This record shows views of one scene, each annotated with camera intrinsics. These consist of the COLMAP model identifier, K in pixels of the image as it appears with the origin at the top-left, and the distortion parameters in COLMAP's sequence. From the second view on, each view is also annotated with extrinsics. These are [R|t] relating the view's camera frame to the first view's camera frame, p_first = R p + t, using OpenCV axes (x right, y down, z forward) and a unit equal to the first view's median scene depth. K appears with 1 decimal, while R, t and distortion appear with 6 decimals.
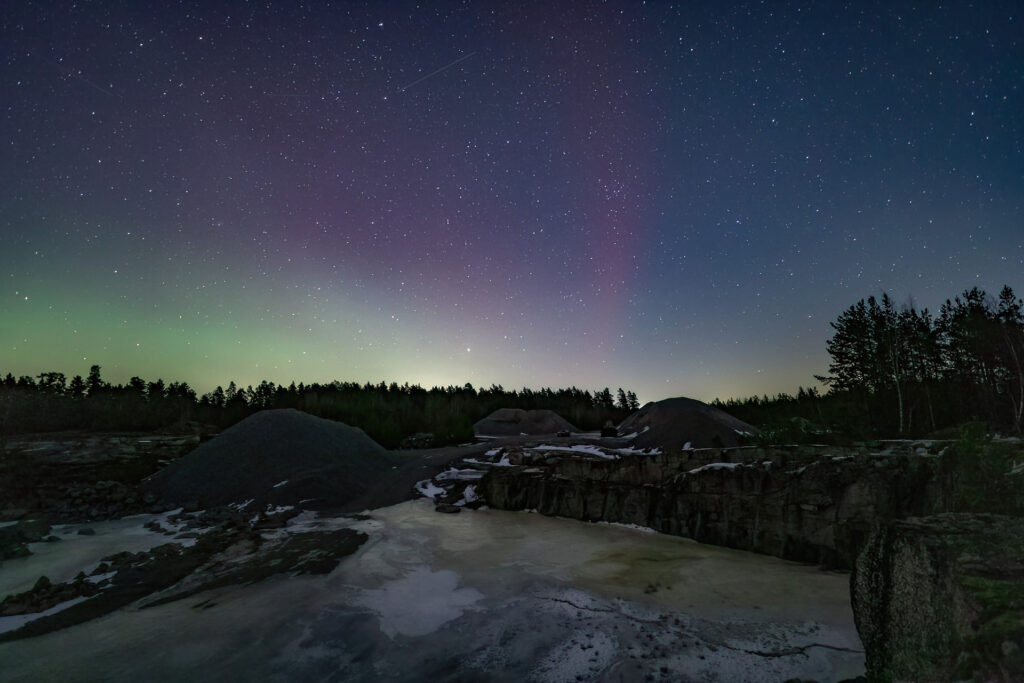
lens RADIAL K [[443.1, 0, 507.9], [0, 443.1, 343.5], [0, 0, 1]] dist [-0.005167, -0.002780]
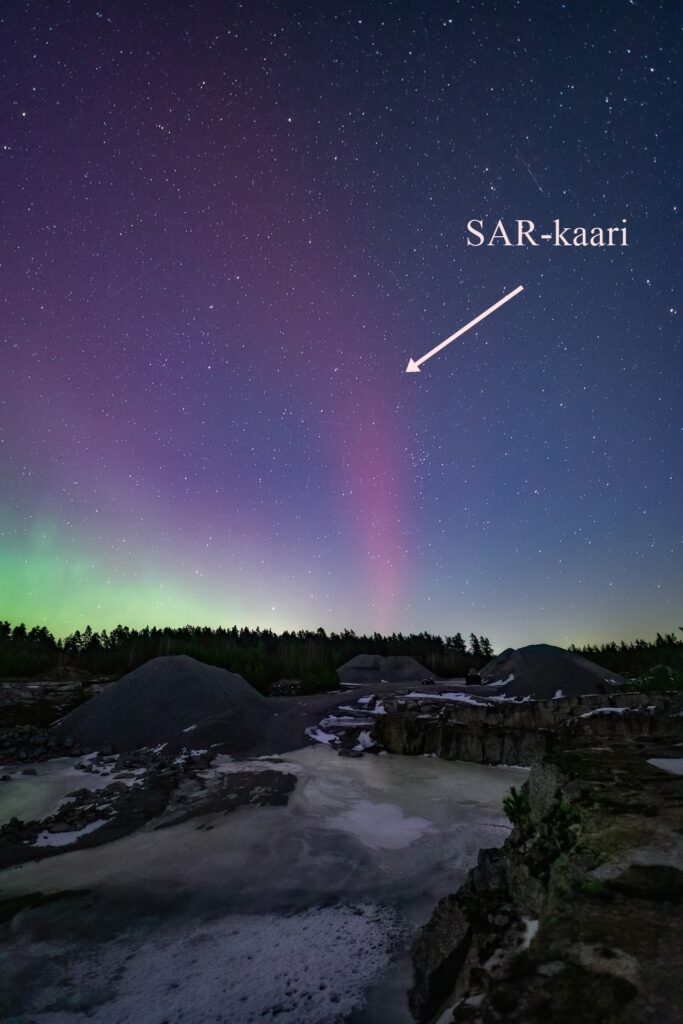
lens RADIAL K [[443.1, 0, 339.7], [0, 443.1, 507.7], [0, 0, 1]] dist [-0.005167, -0.002780]
pose [[0.999845, -0.002018, -0.017492, -0.064632], [-0.001020, 0.985105, -0.171950, -0.014278], [0.017579, 0.171941, 0.984950, -0.075357]]
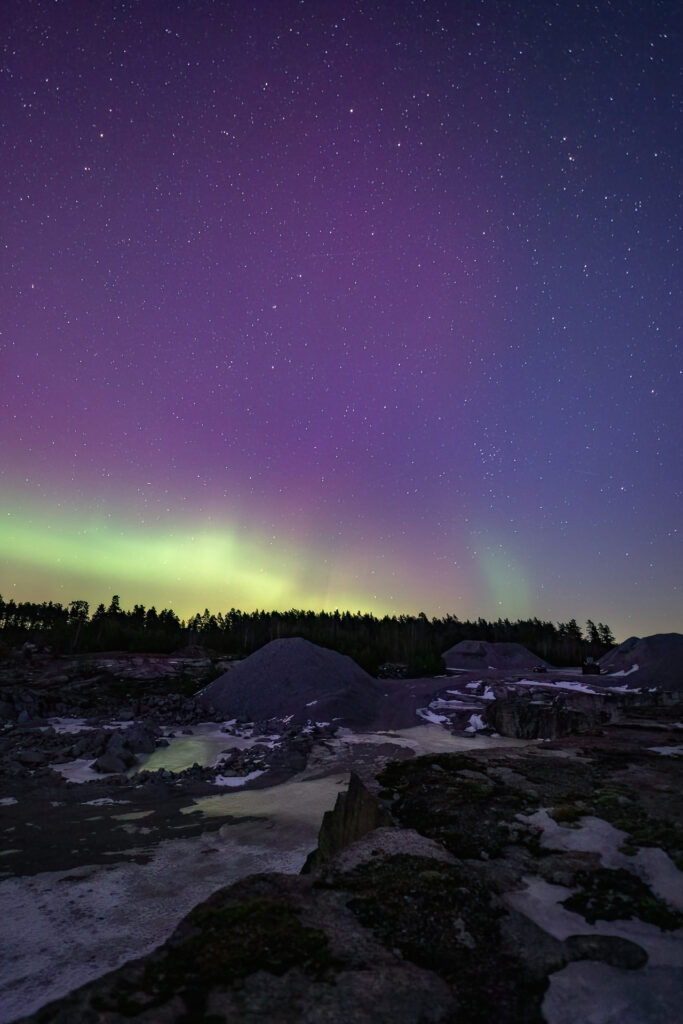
lens RADIAL K [[454.7, 0, 340.1], [0, 454.7, 511.8], [0, 0, 1]] dist [-0.000661, -0.009111]
pose [[0.973941, -0.037843, -0.223622, -0.073162], [0.009909, 0.992140, -0.124741, -0.021478], [0.226585, 0.119275, 0.966661, -0.118166]]
